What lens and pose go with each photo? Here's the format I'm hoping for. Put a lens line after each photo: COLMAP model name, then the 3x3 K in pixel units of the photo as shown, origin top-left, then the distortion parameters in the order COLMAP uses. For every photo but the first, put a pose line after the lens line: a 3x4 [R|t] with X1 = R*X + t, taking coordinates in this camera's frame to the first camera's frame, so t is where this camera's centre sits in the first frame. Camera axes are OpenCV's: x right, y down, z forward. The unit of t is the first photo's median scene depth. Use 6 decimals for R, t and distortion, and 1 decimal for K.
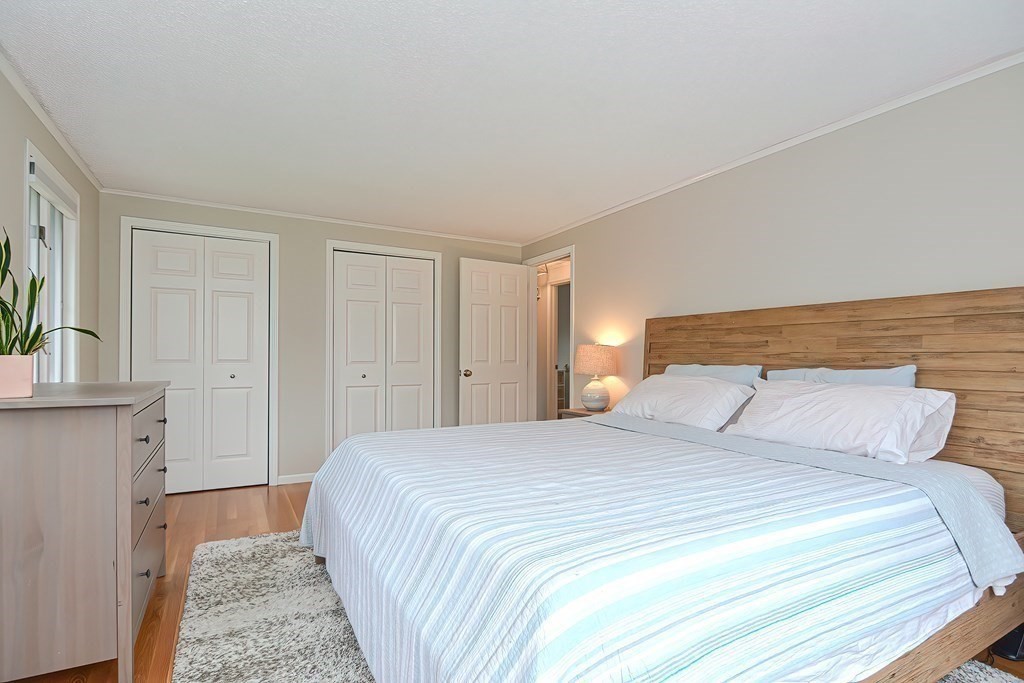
lens RADIAL K [[501.5, 0, 487.5], [0, 501.5, 358.8], [0, 0, 1]] dist [-0.011287, -0.006184]
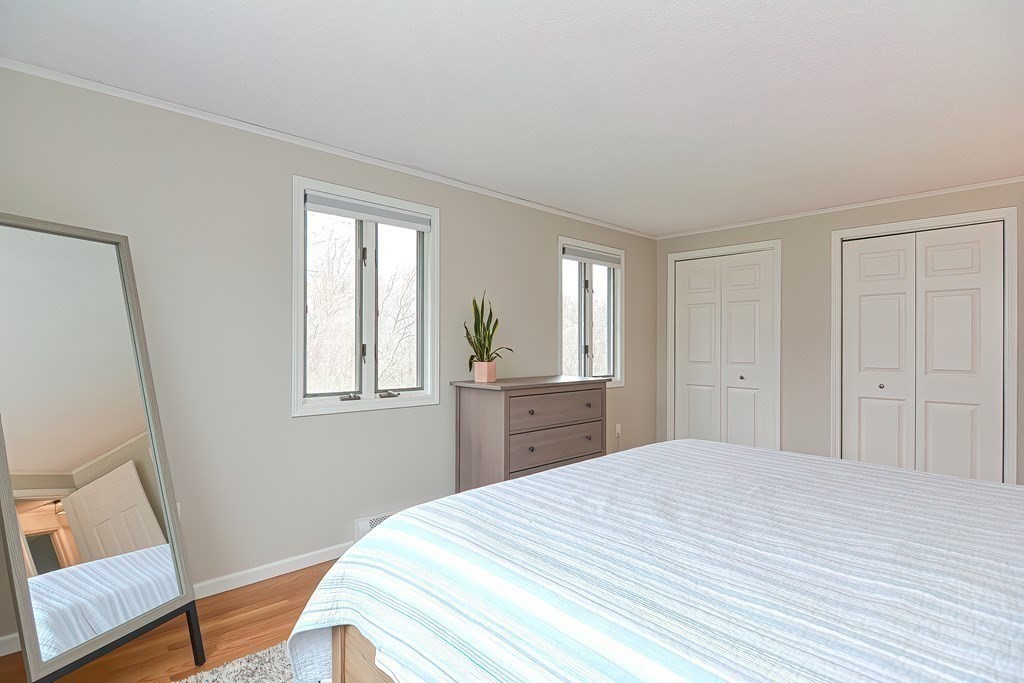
lens RADIAL K [[501.5, 0, 506.7], [0, 501.5, 342.2], [0, 0, 1]] dist [-0.011287, -0.006184]
pose [[0.246305, -0.012023, -0.969118, 1.061730], [-0.005531, 0.999889, -0.013810, -0.060474], [0.969177, 0.008762, 0.246211, 0.552770]]
